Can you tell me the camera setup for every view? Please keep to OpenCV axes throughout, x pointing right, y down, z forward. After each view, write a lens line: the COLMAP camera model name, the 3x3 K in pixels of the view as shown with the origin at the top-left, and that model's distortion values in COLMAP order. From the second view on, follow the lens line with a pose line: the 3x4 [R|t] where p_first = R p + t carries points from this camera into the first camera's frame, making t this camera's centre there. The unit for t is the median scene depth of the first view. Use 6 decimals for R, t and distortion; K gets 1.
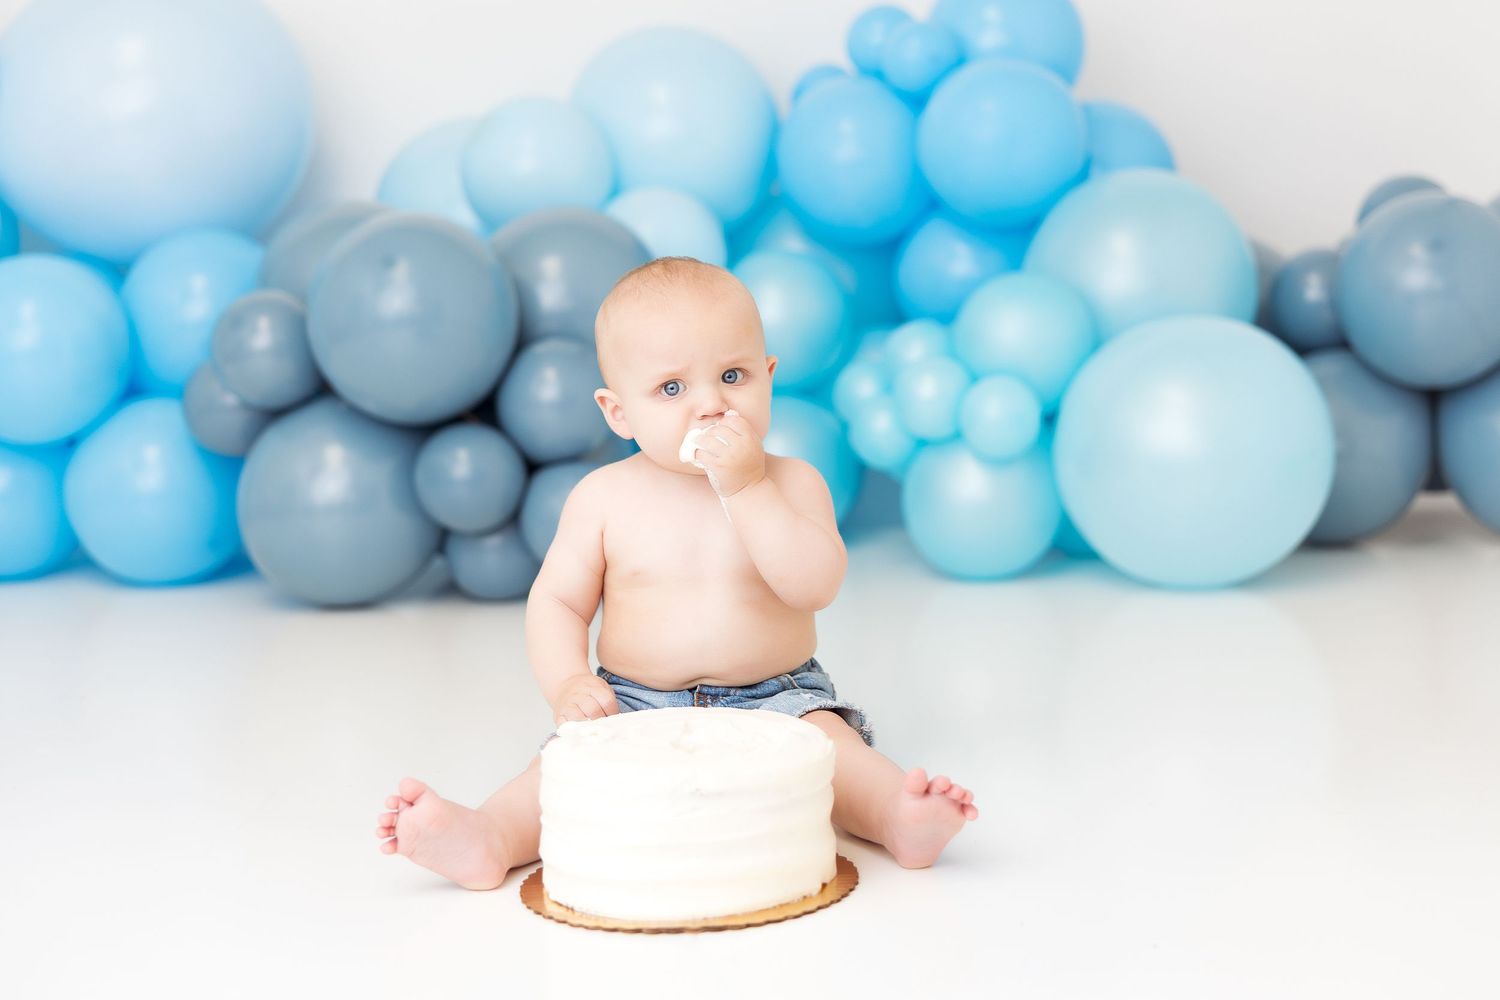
lens RADIAL K [[2737.1, 0, 823.6], [0, 2737.1, 461.8], [0, 0, 1]] dist [0.036373, 0.000000]
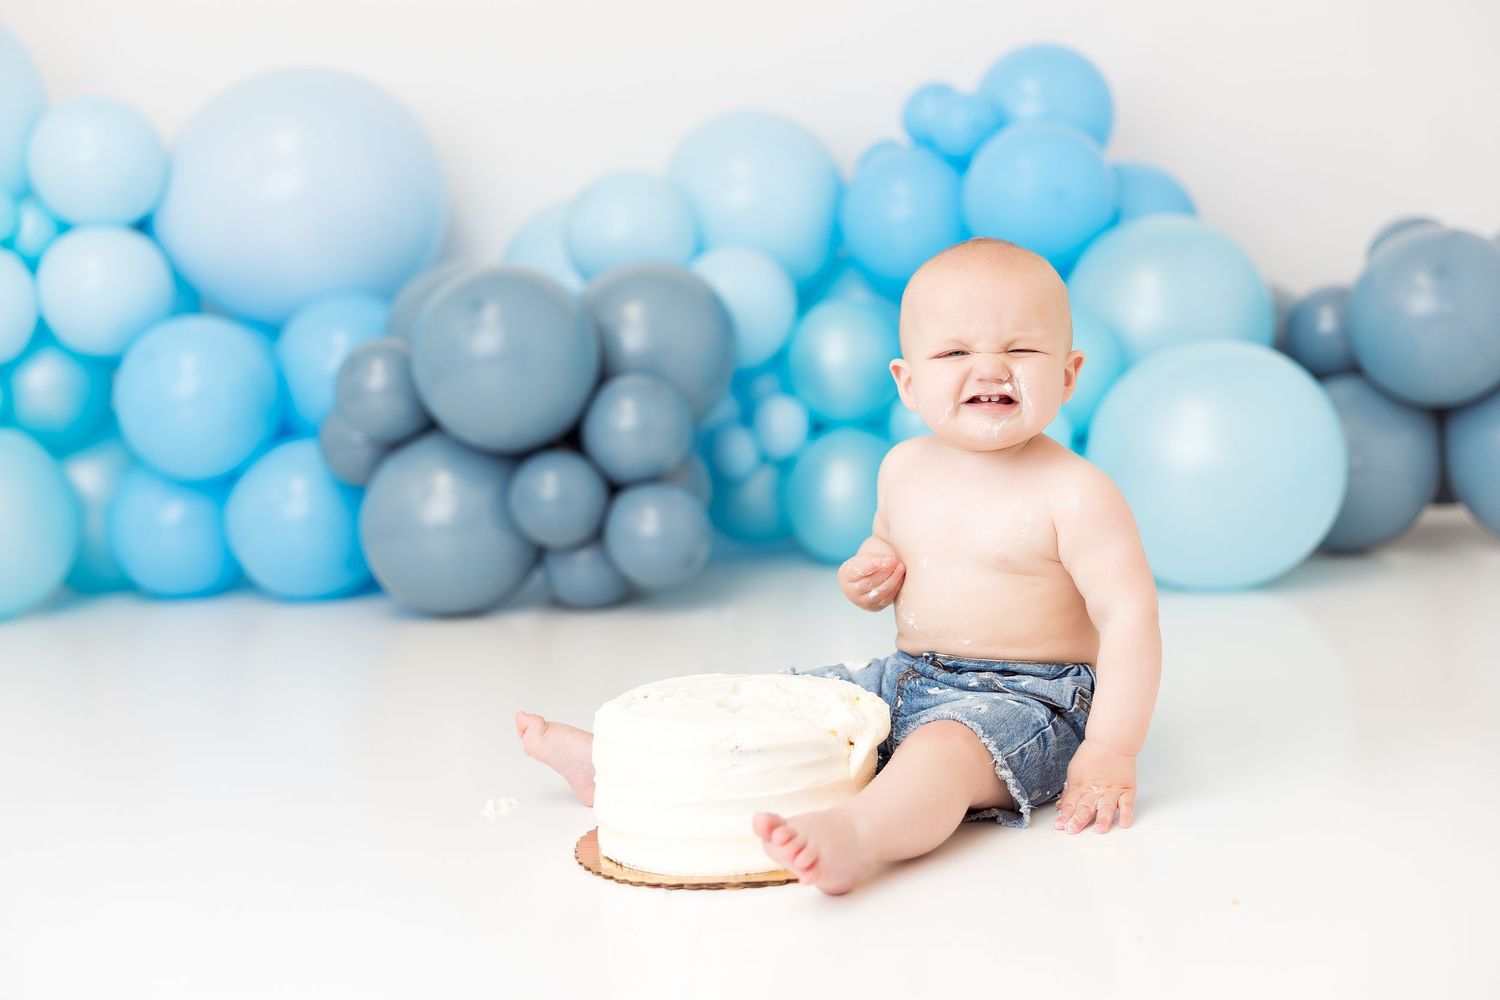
lens RADIAL K [[2137.1, 0, 739.7], [0, 2137.1, 492.3], [0, 0, 1]] dist [0.035797, 0.000000]
pose [[0.994994, -0.015522, -0.098720, 0.029607], [0.013841, 0.999748, -0.017691, 0.018580], [0.098969, 0.016236, 0.994958, 0.127304]]
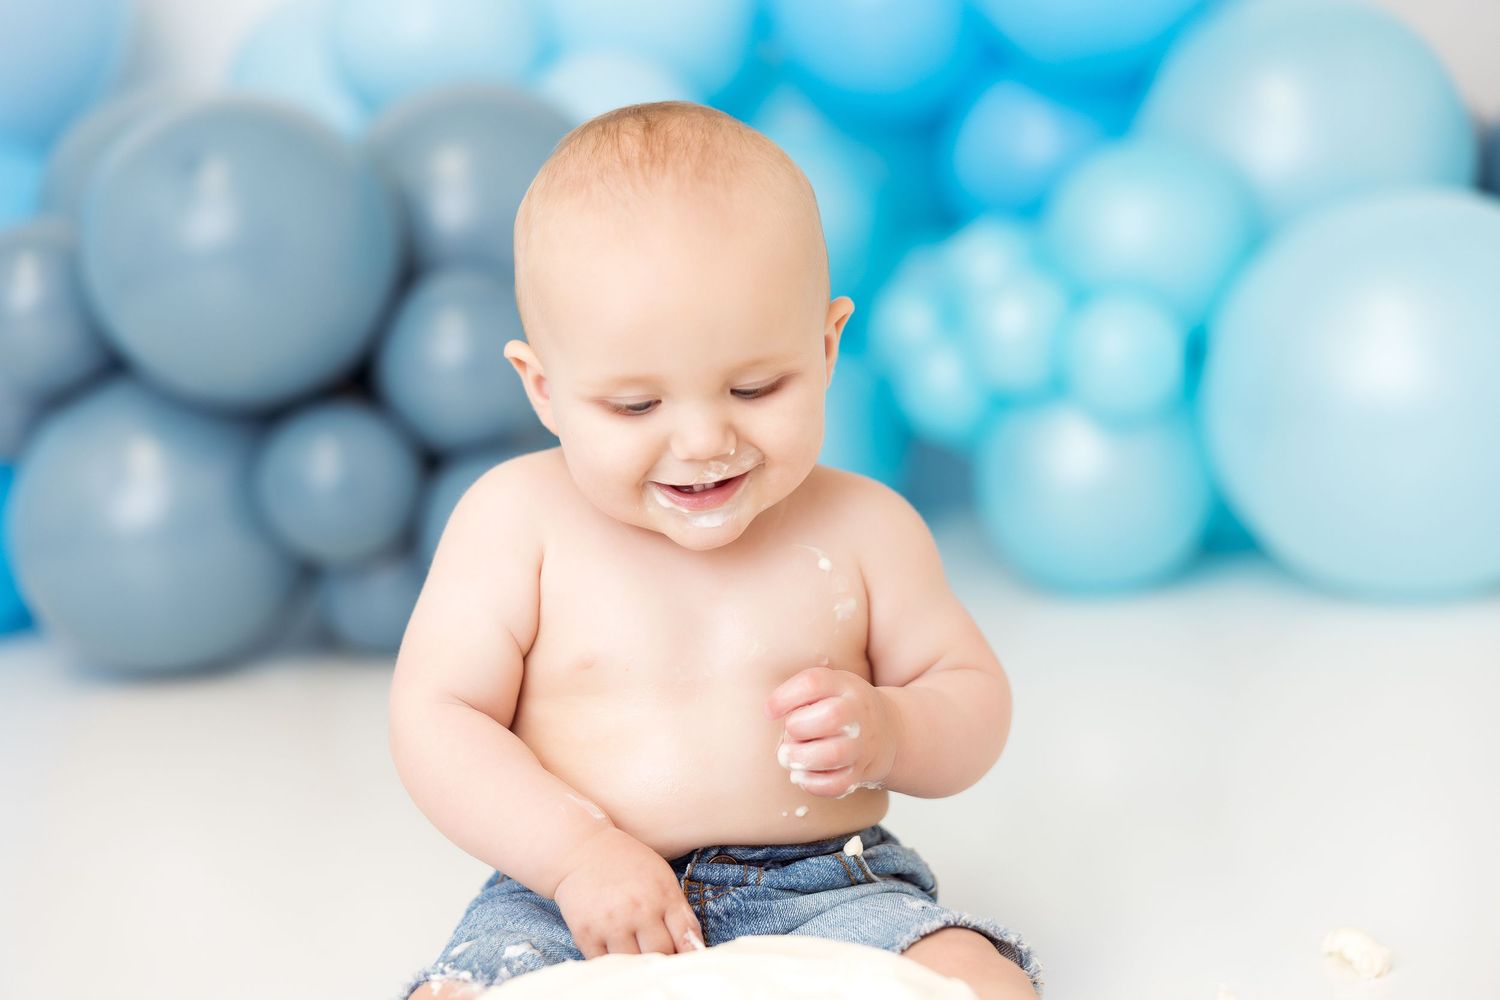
lens RADIAL K [[2755.3, 0, 761.5], [0, 2755.3, 494.1], [0, 0, 1]] dist [0.011729, 0.000000]
pose [[0.998848, -0.045268, -0.015948, -0.014519], [0.045808, 0.998326, 0.035310, -0.010052], [0.014322, -0.036000, 0.999249, 0.307414]]
